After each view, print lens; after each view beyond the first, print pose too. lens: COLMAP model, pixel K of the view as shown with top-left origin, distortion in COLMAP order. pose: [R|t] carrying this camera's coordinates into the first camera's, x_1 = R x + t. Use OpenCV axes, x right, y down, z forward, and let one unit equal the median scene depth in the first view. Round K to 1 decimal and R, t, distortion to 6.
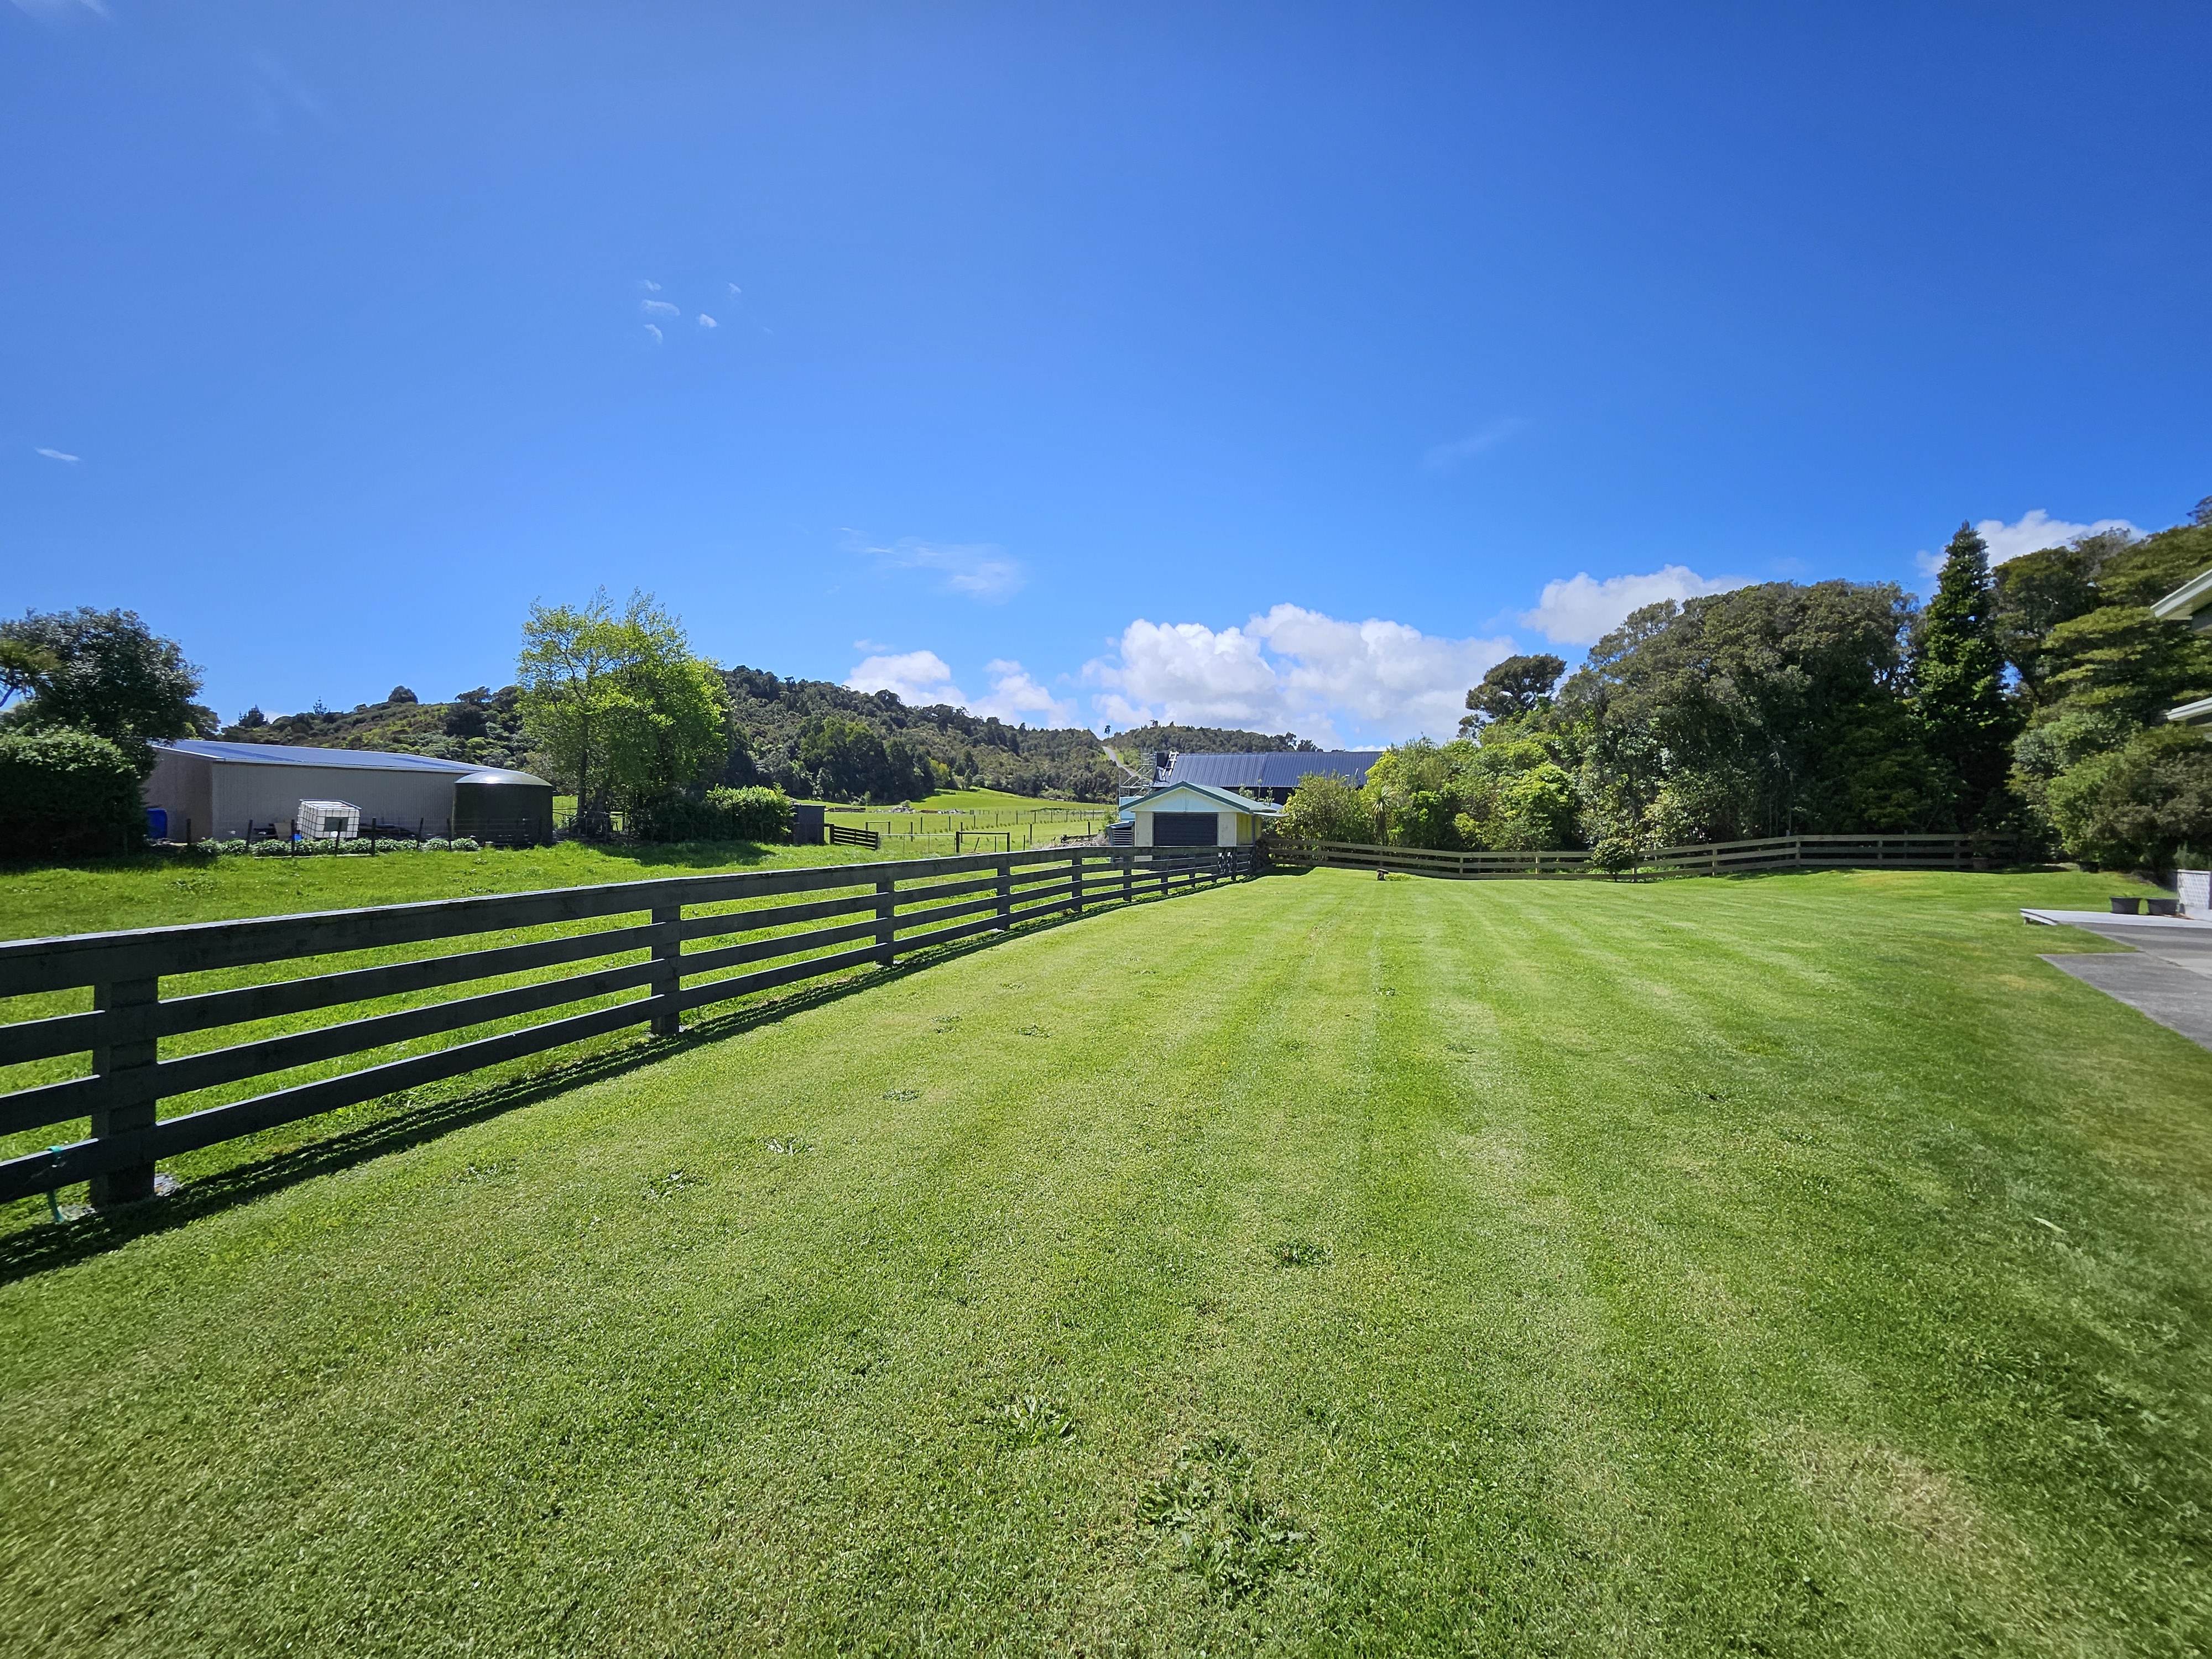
lens RADIAL K [[882.8, 0, 1102.6], [0, 882.8, 821.8], [0, 0, 1]] dist [-0.002373, 0.001776]
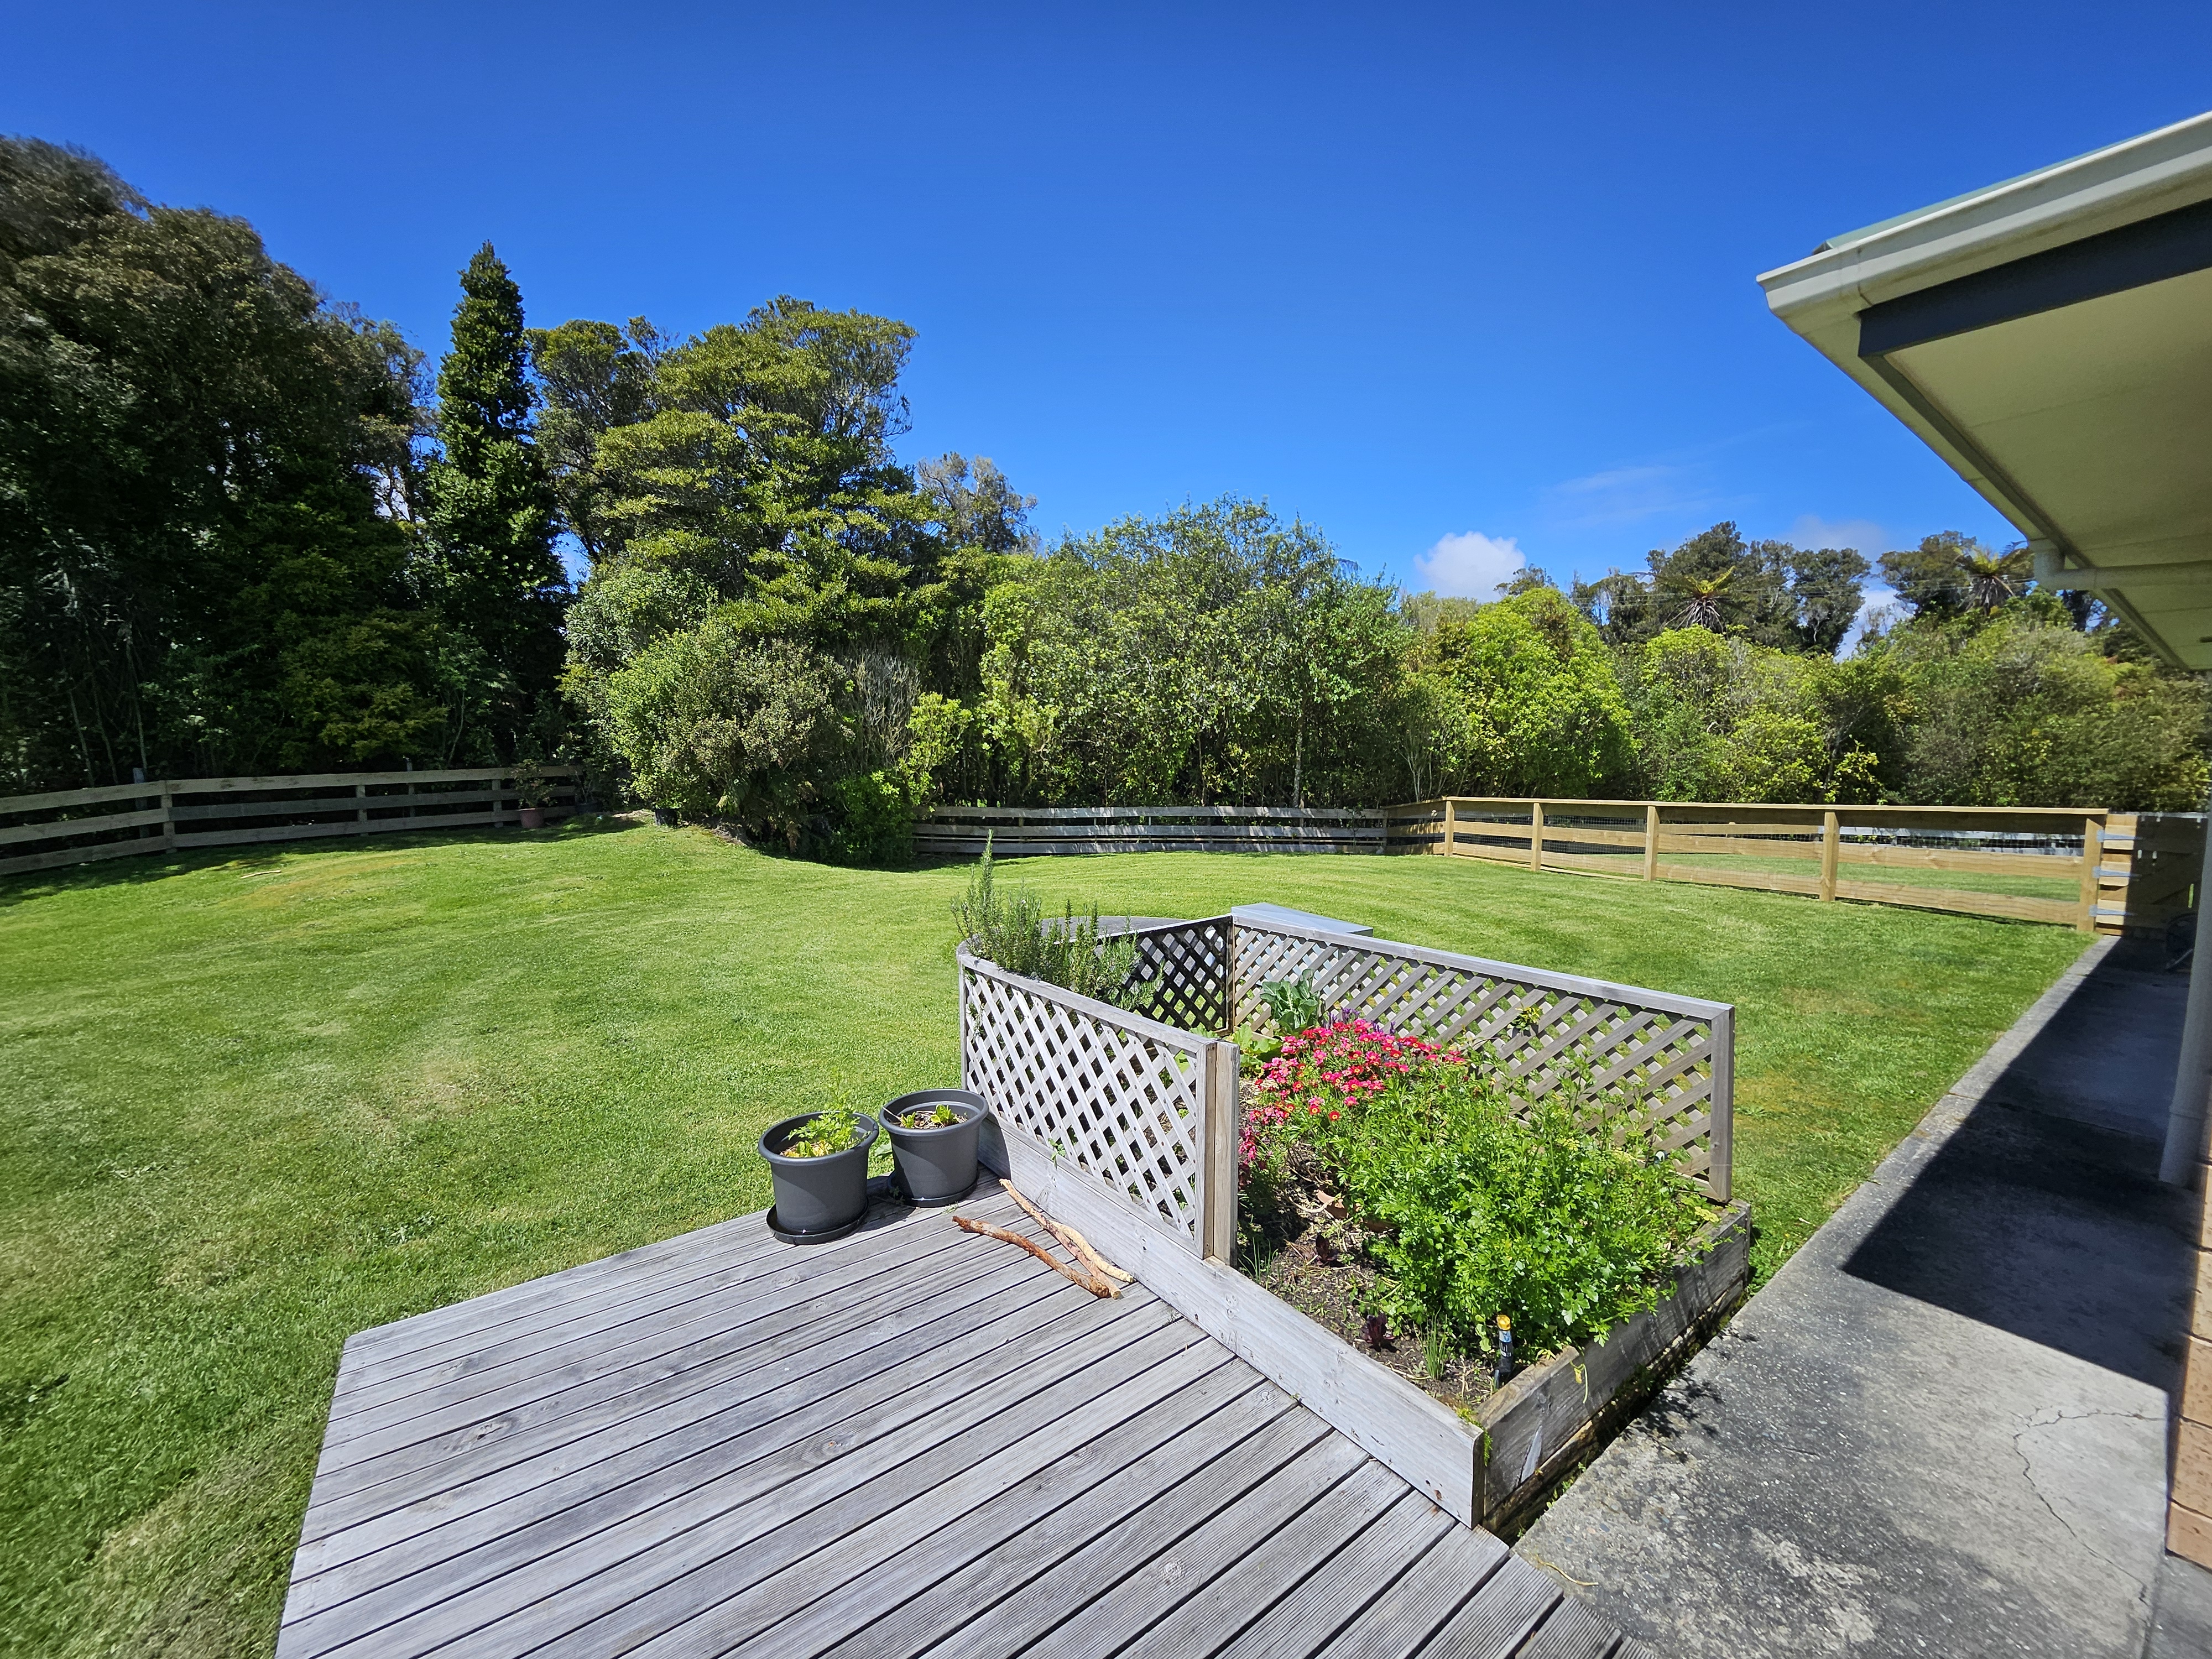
lens RADIAL K [[882.8, 0, 1102.2], [0, 882.8, 820.5], [0, 0, 1]] dist [-0.002373, 0.001776]
pose [[0.268449, -0.087648, 0.959298, 0.480994], [0.005055, 0.995966, 0.089584, -0.001409], [-0.963281, -0.019199, 0.267809, 0.428987]]
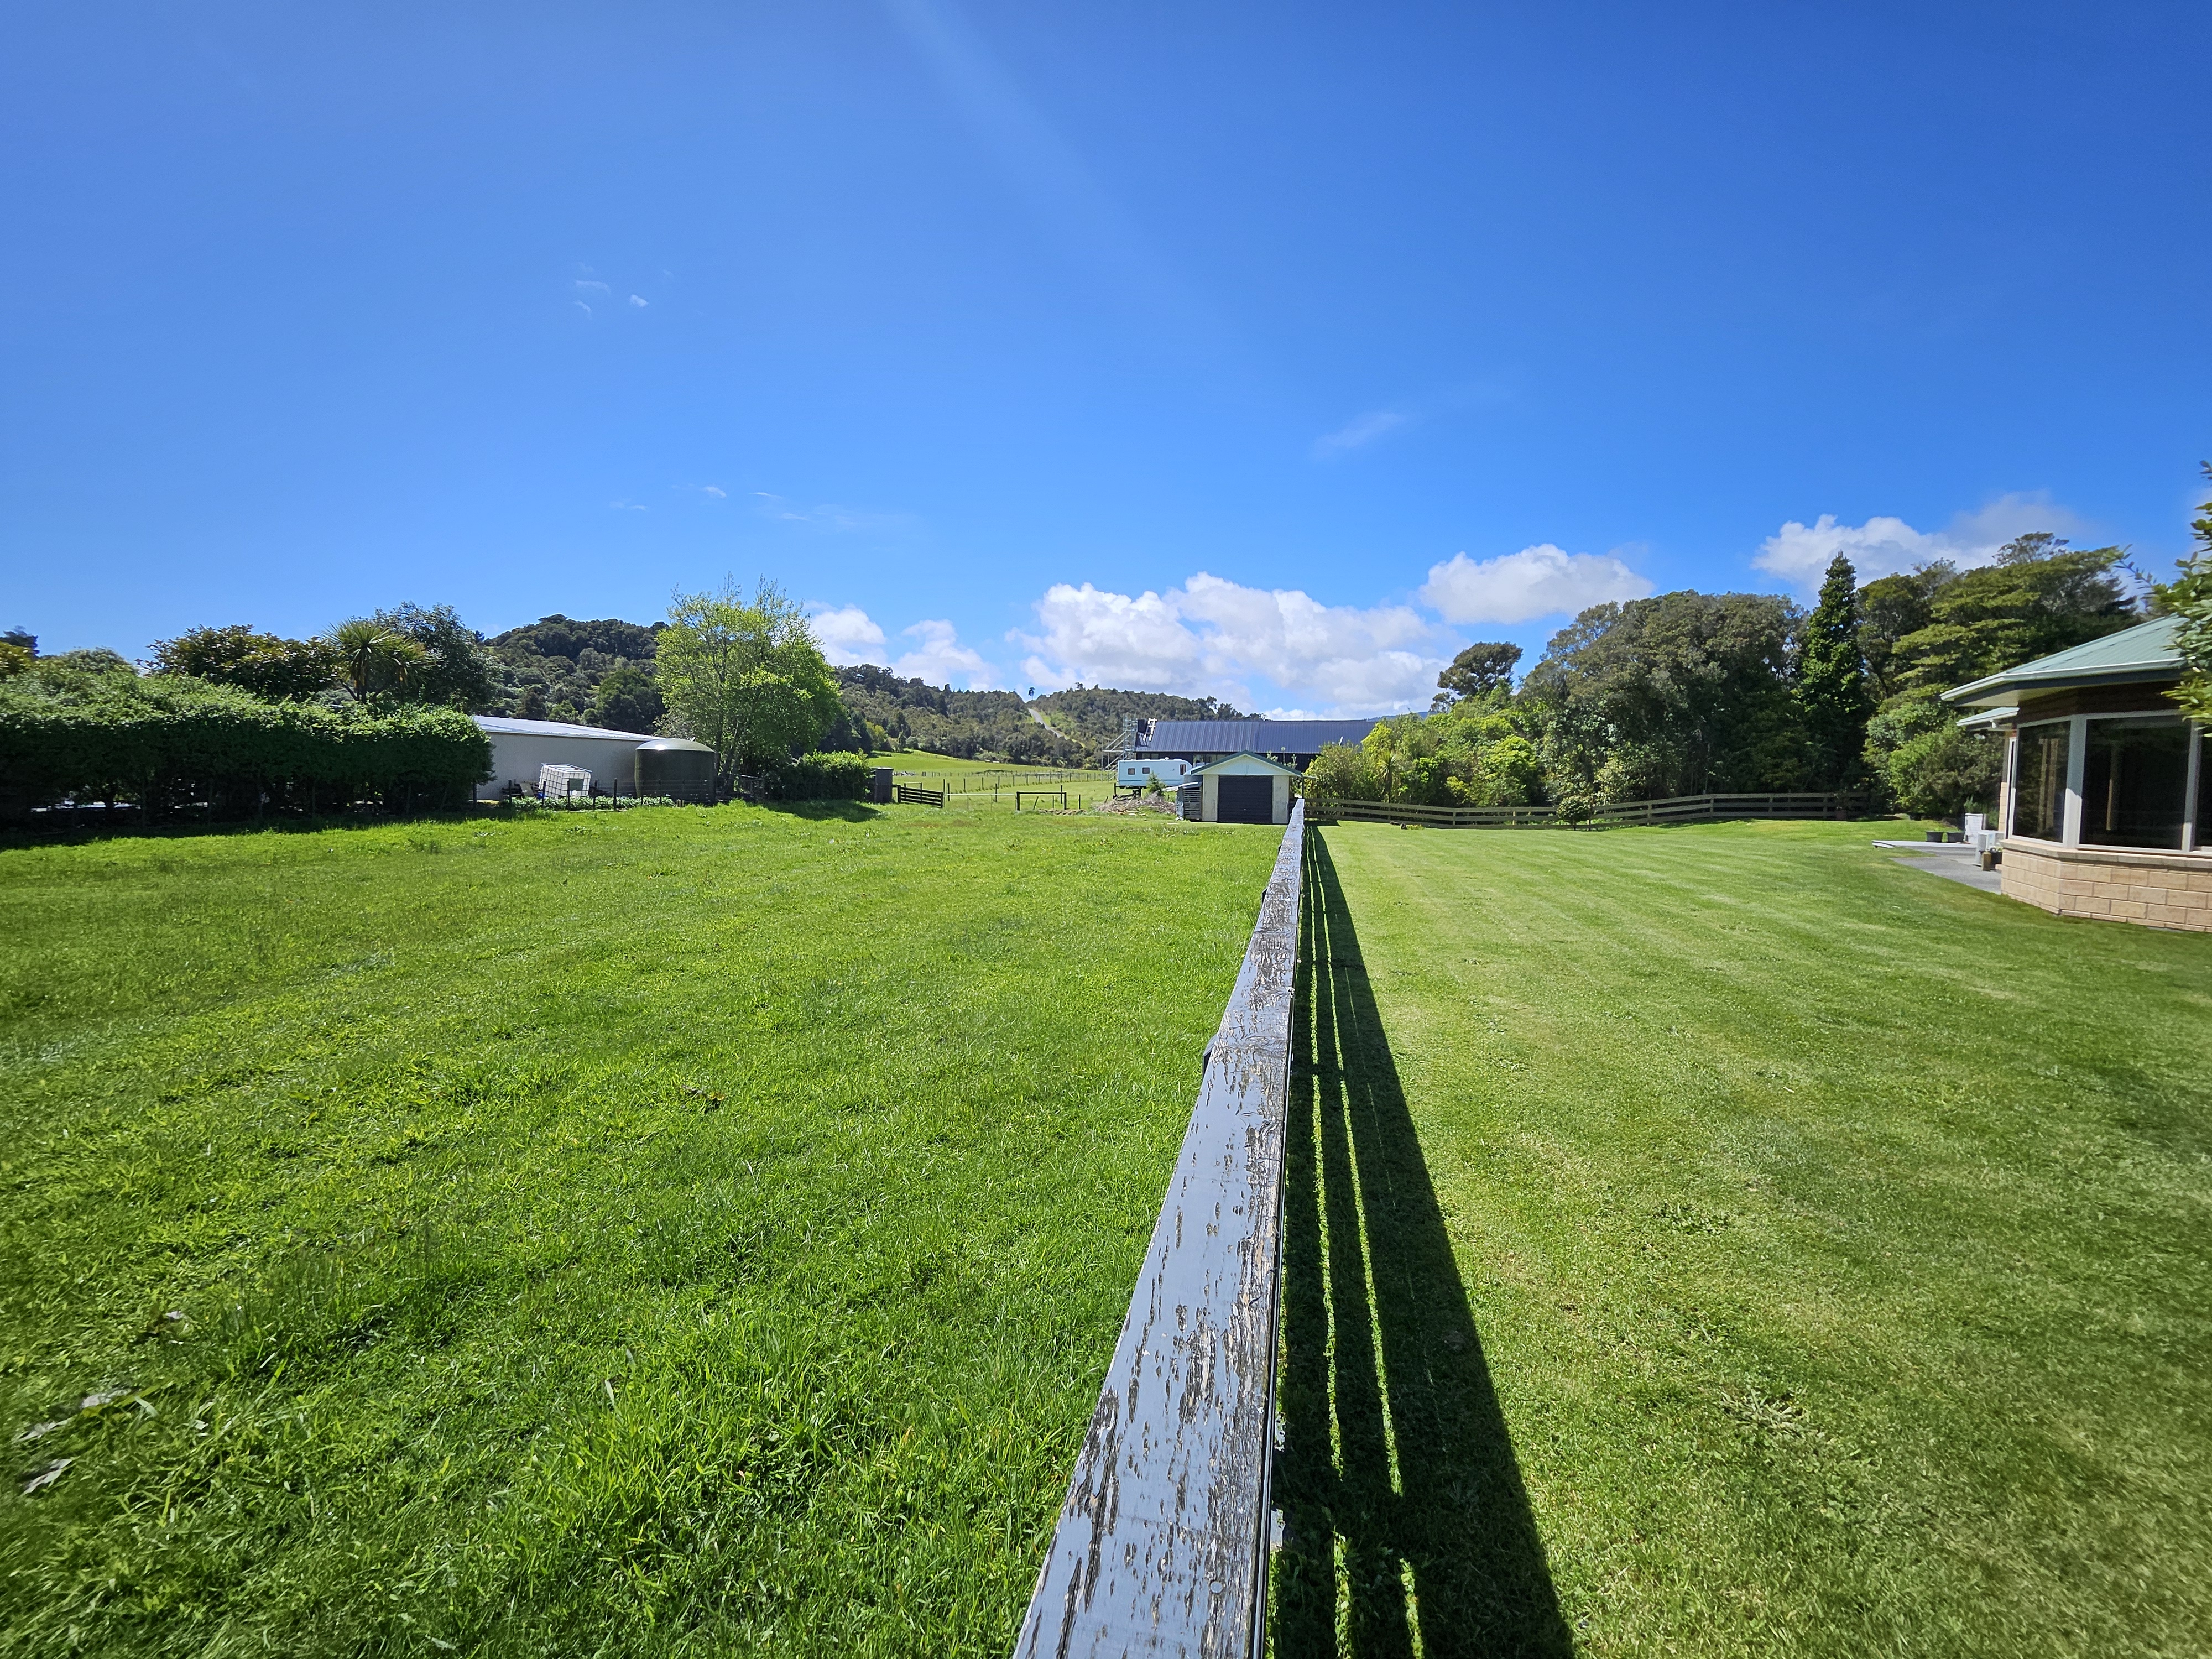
lens RADIAL K [[882.8, 0, 1094.8], [0, 882.8, 825.7], [0, 0, 1]] dist [-0.002373, 0.001776]
pose [[0.995867, -0.003952, 0.090736, -0.226719], [-0.000358, 0.998874, 0.047443, 0.001012], [-0.090821, -0.047280, 0.994744, -0.204090]]
